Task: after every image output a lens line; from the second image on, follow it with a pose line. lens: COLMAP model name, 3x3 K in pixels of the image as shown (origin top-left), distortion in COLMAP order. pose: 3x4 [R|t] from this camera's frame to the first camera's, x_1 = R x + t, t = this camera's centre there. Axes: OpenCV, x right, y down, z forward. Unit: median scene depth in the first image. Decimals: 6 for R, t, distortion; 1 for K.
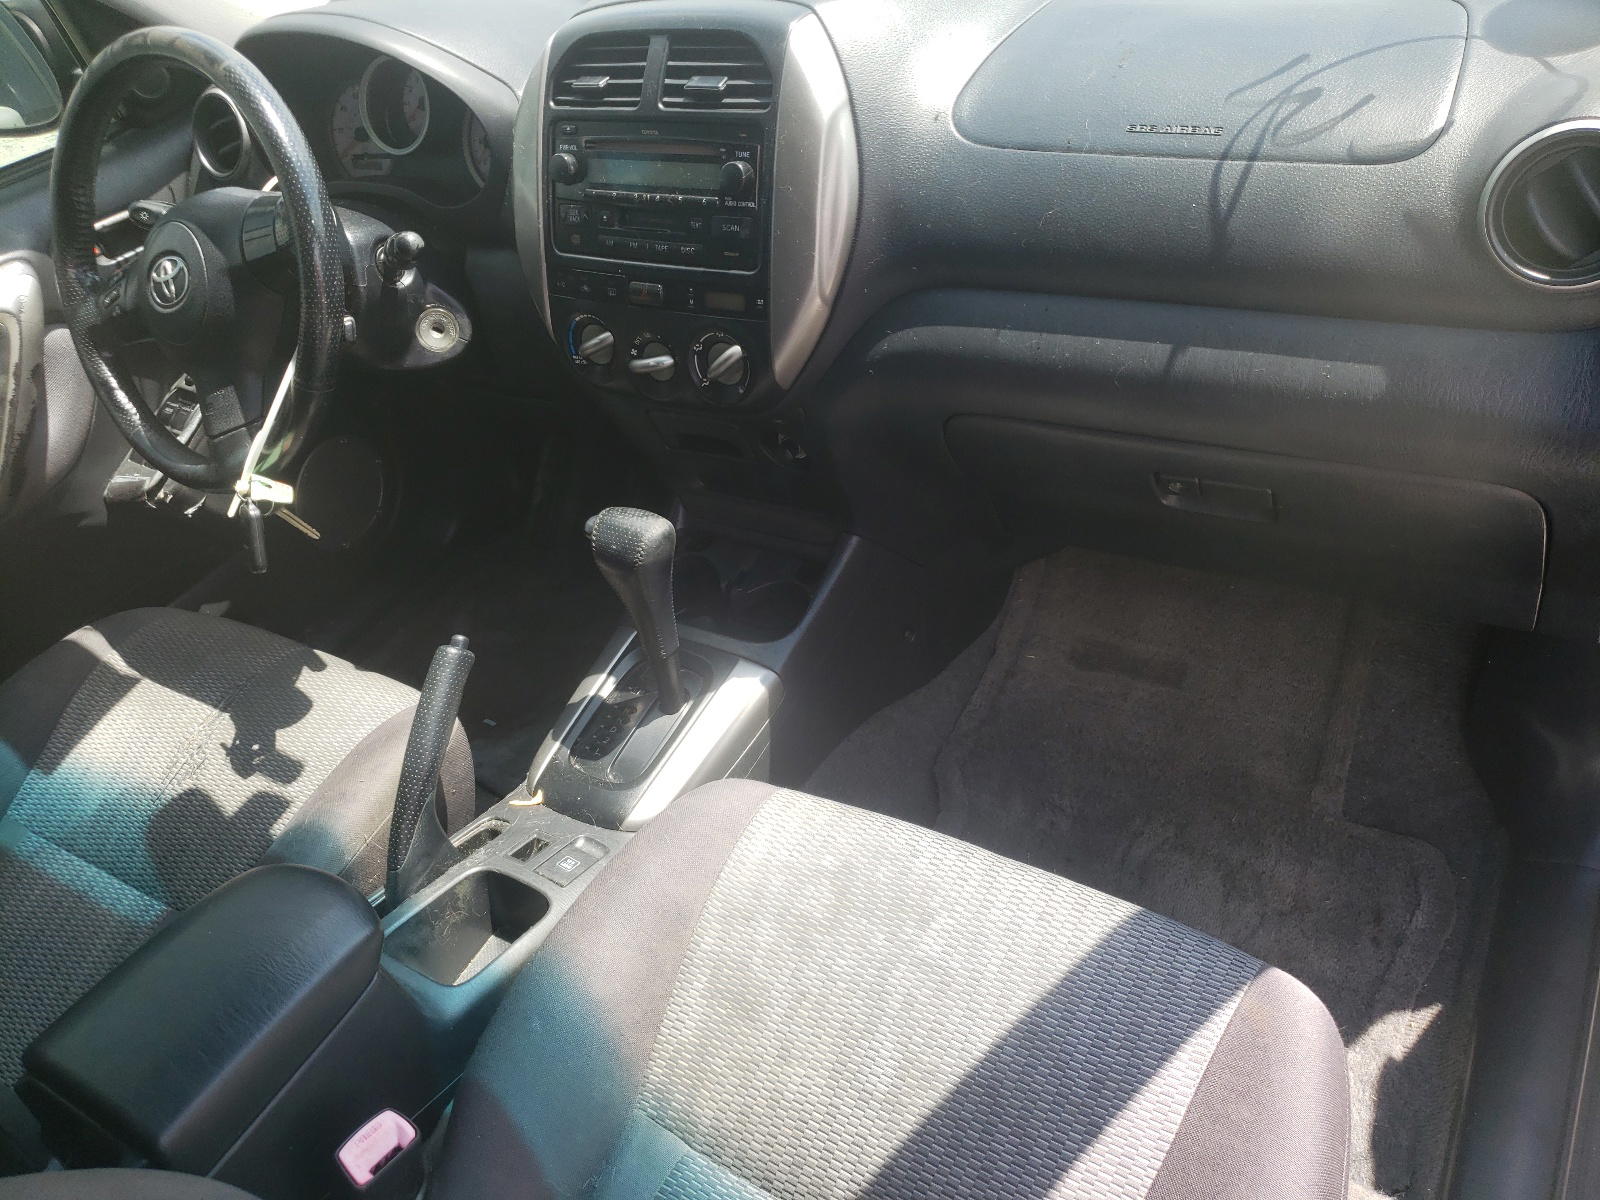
lens RADIAL K [[1250.2, 0, 800.0], [0, 1250.2, 568.4], [0, 0, 1]] dist [0.086063, -0.075661]
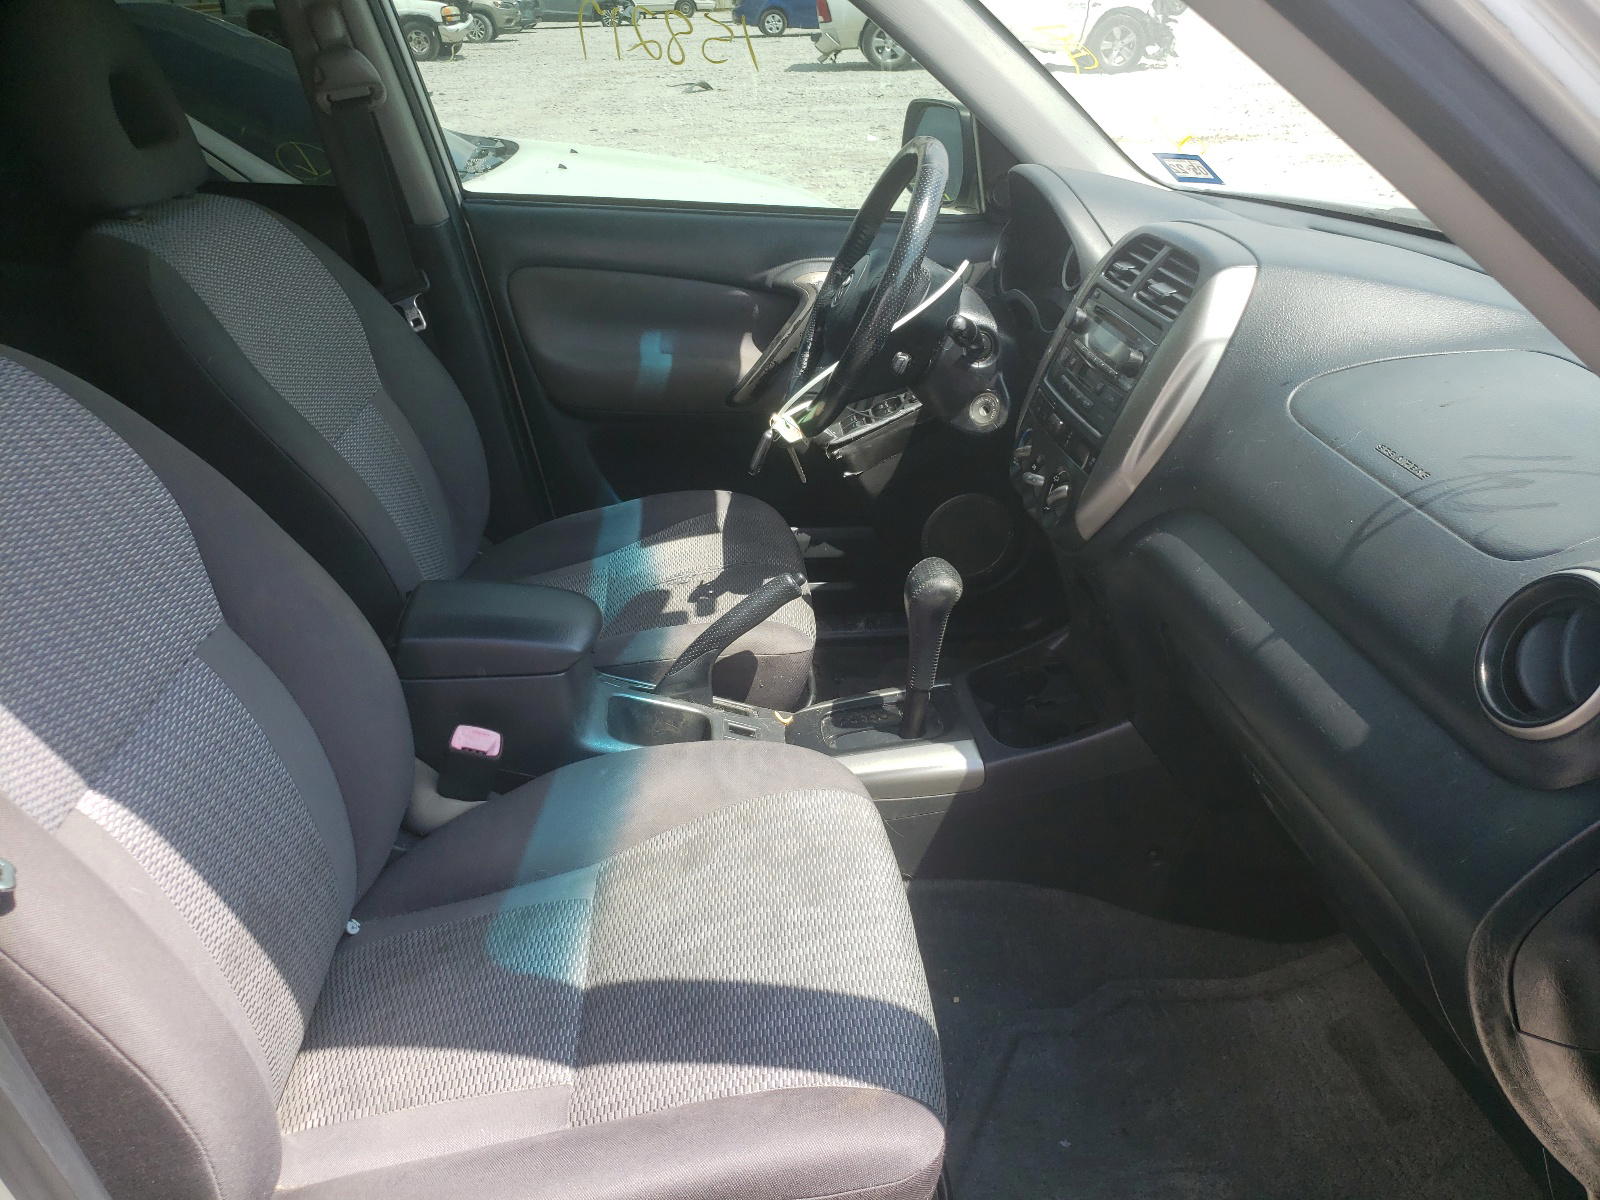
lens RADIAL K [[1196.4, 0, 800.0], [0, 1196.4, 600.0], [0, 0, 1]] dist [0.063394, 0.000038]
pose [[0.603025, 0.523125, -0.602247, 0.451418], [-0.596315, 0.797077, 0.095273, -0.039870], [0.529877, 0.301677, 0.792604, -0.008266]]
